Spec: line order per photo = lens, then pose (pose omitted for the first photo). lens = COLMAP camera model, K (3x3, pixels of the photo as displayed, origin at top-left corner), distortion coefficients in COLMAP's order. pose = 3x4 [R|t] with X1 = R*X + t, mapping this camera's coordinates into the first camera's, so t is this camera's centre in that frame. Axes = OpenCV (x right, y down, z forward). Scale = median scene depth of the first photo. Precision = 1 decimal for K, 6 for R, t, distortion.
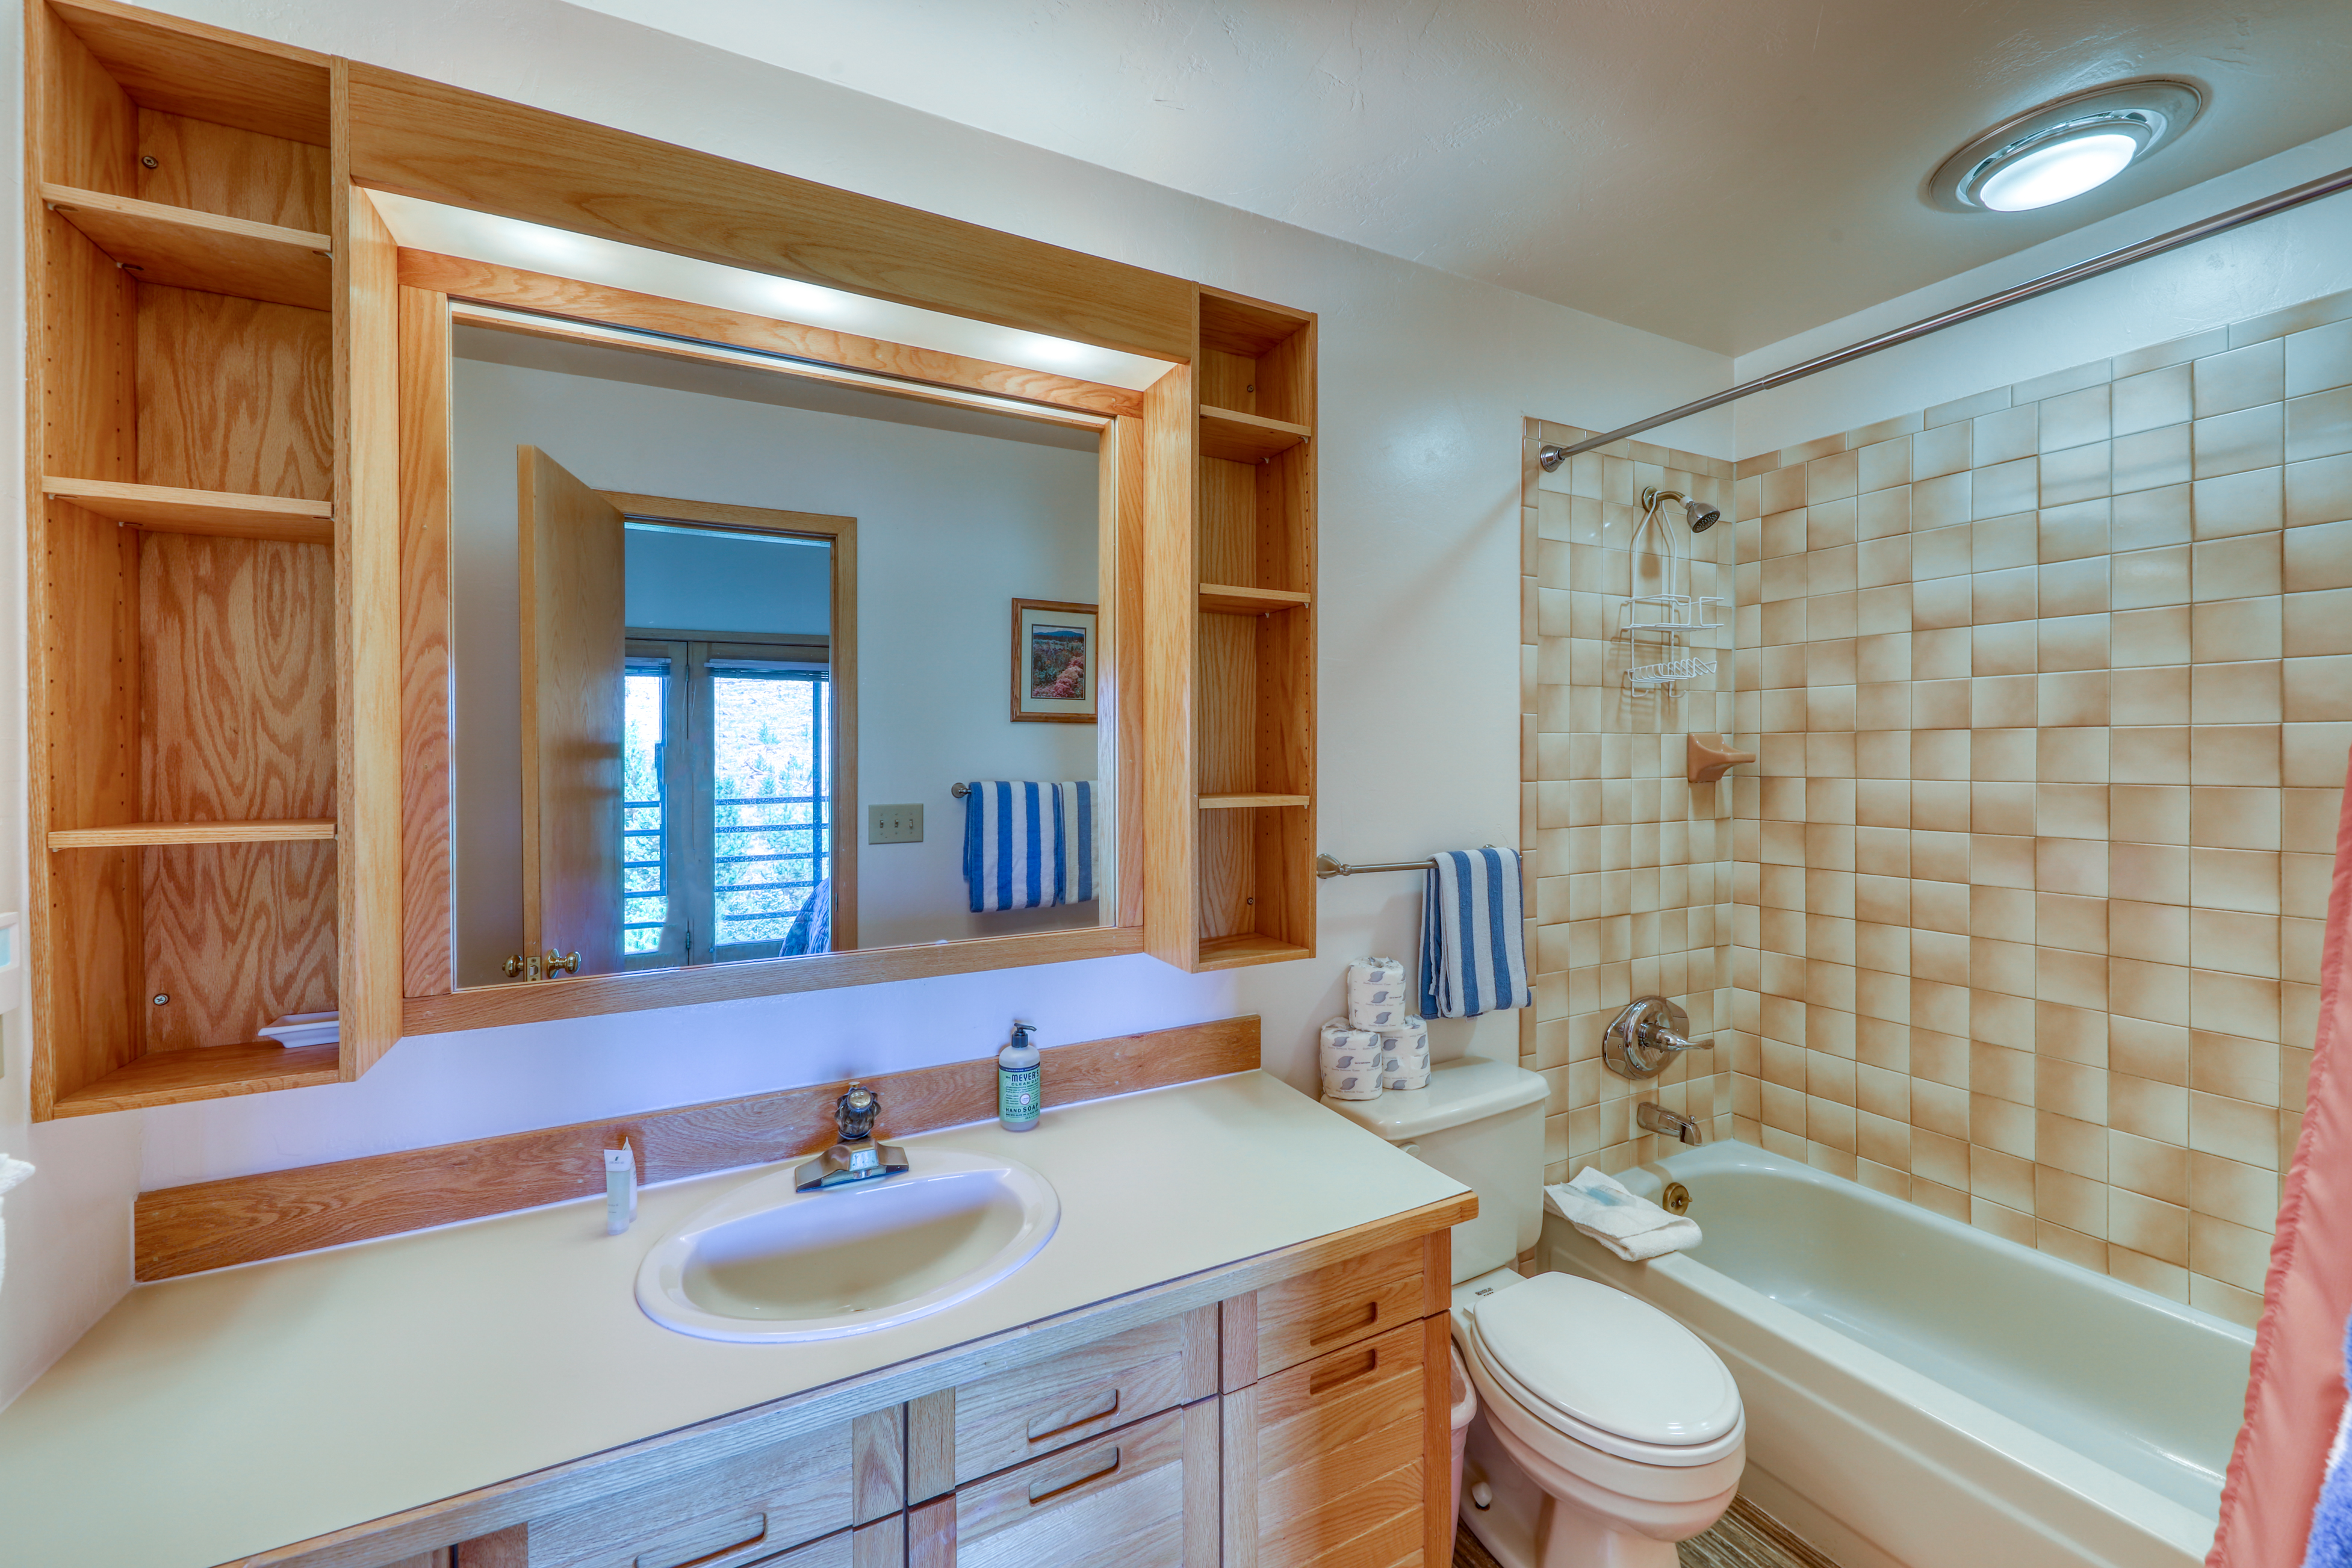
lens RADIAL K [[927.6, 0, 1175.1], [0, 927.6, 761.9], [0, 0, 1]] dist [0.001049, -0.000105]
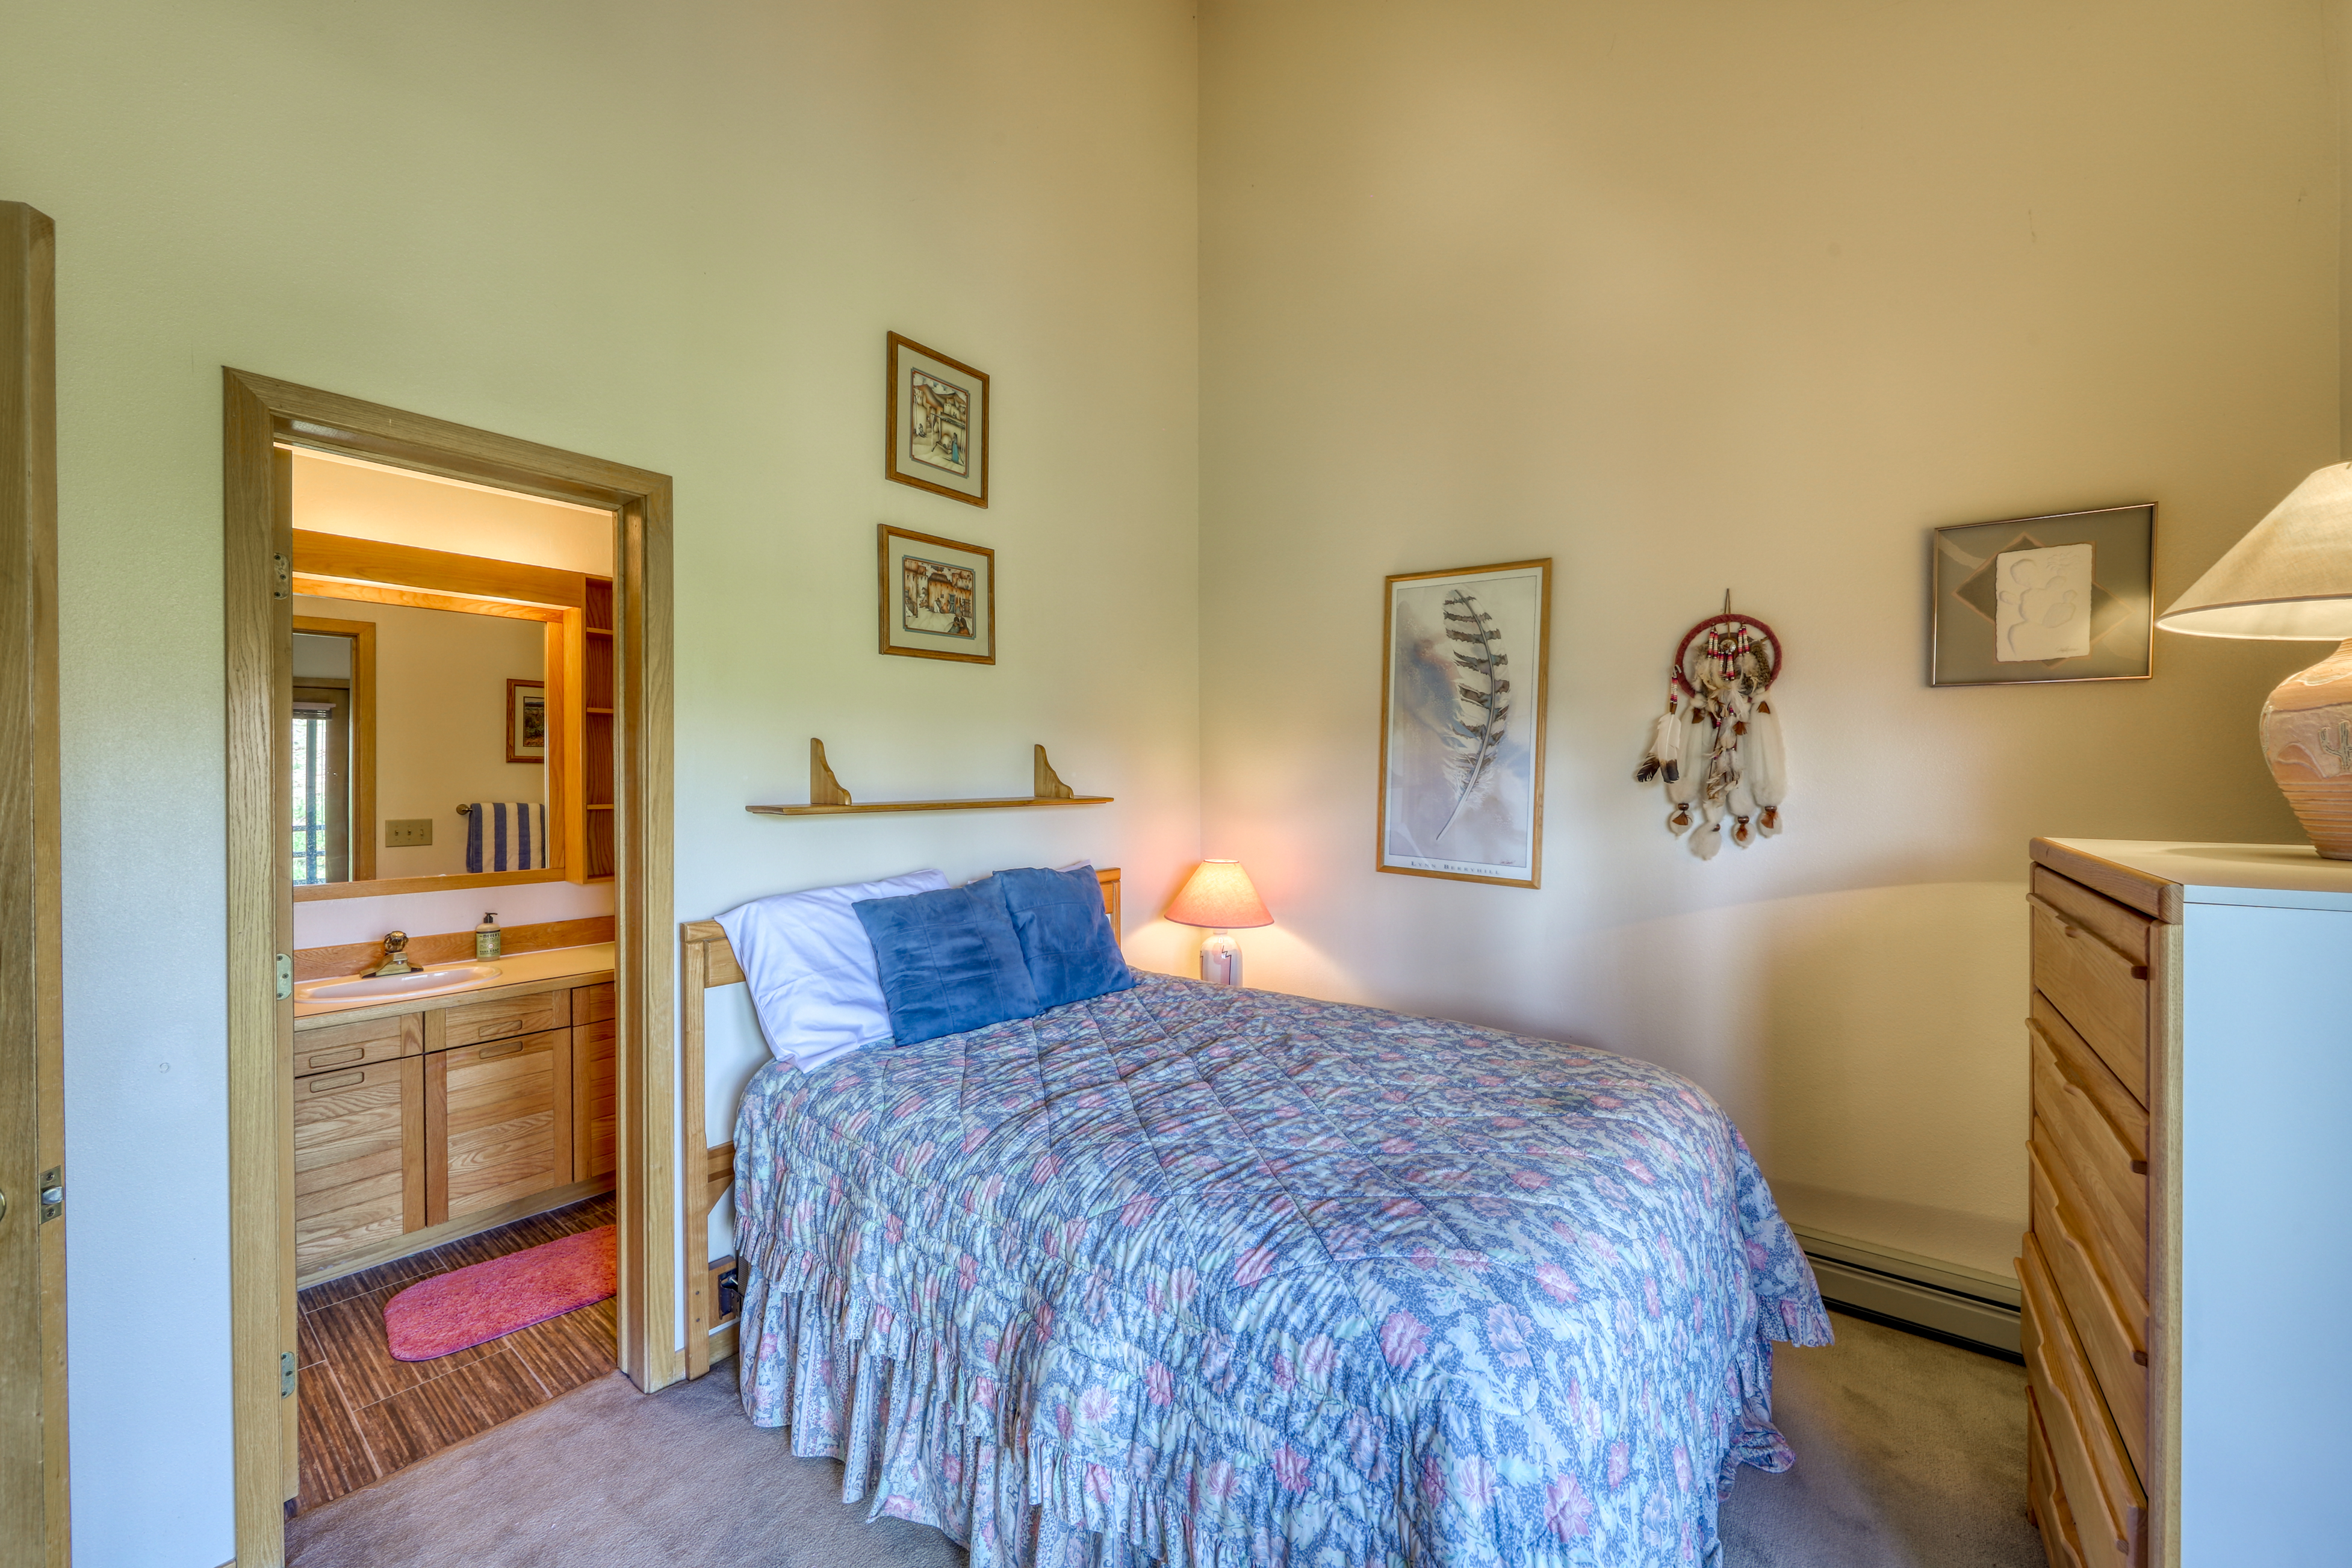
lens RADIAL K [[927.6, 0, 1181.9], [0, 927.6, 787.1], [0, 0, 1]] dist [0.001049, -0.000105]
pose [[0.916085, -0.005113, 0.400951, 0.403153], [0.007137, 0.999968, -0.003554, 0.014483], [-0.400920, 0.006117, 0.916093, -1.461279]]
